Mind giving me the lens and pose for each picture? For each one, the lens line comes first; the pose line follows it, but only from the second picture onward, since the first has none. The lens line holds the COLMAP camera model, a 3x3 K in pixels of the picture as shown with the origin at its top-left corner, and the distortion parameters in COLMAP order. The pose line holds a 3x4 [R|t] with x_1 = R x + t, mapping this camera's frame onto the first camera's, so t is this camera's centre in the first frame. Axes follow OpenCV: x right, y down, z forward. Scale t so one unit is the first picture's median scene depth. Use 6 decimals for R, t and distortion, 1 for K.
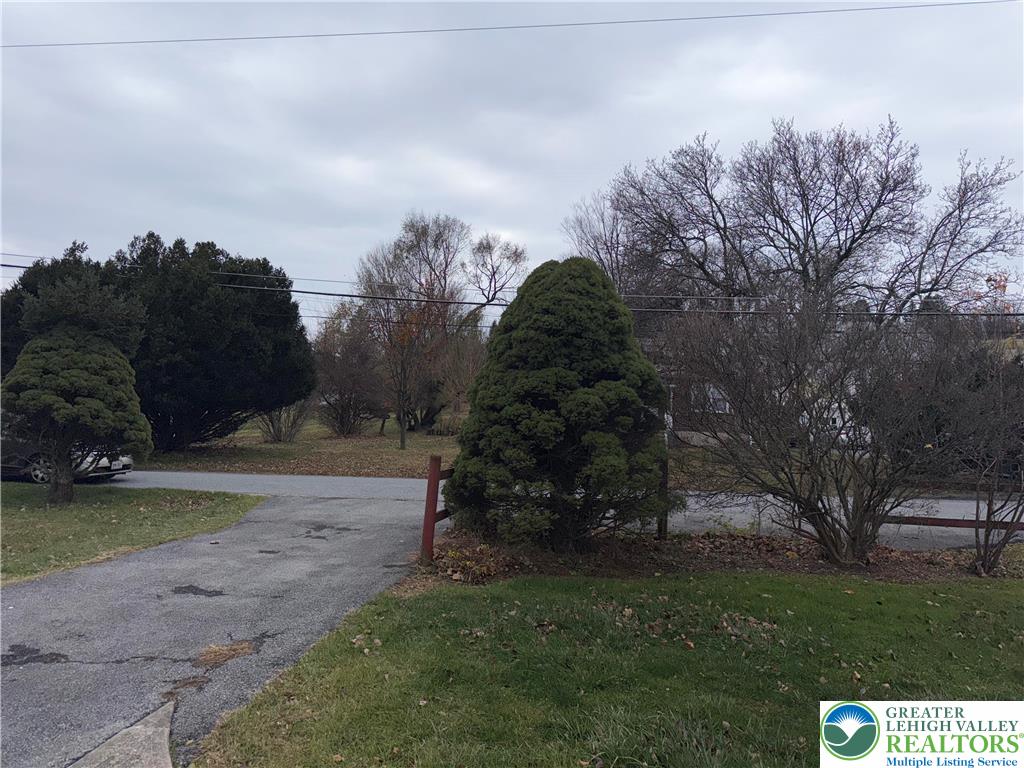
lens RADIAL K [[706.6, 0, 510.3], [0, 706.6, 390.1], [0, 0, 1]] dist [0.028386, -0.038002]
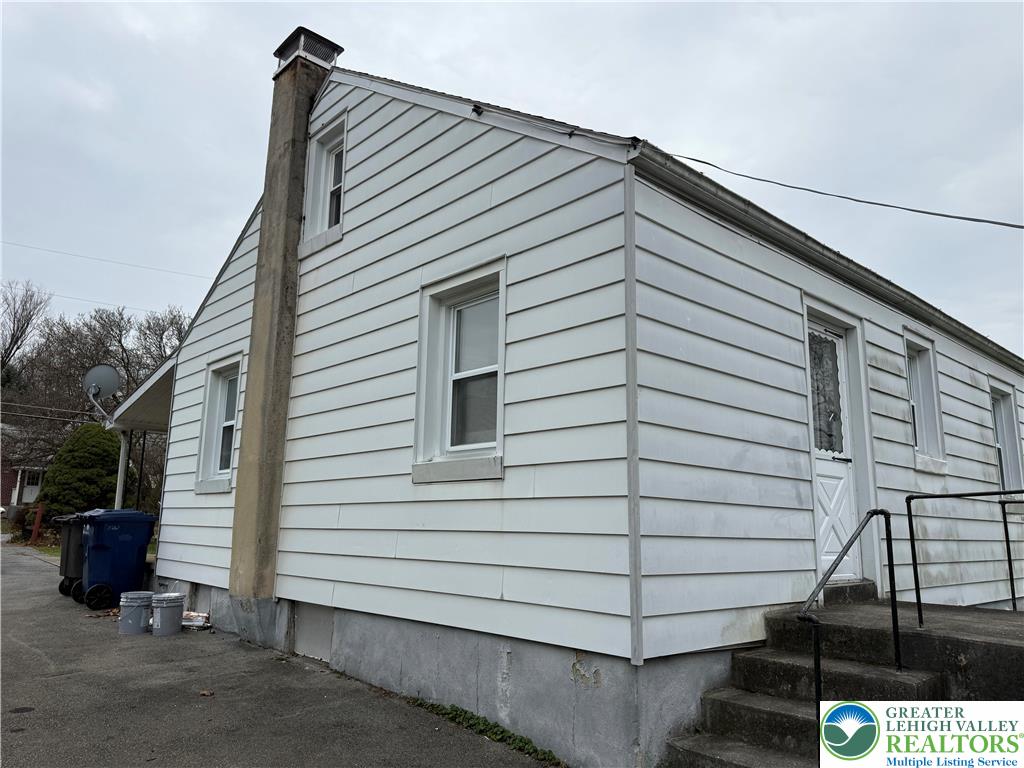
lens RADIAL K [[706.6, 0, 510.3], [0, 706.6, 390.1], [0, 0, 1]] dist [0.028386, -0.038002]
pose [[0.652729, 0.120800, 0.747898, -0.928583], [-0.031499, 0.990679, -0.132523, -0.018755], [-0.756936, 0.062943, 0.650450, -1.867756]]
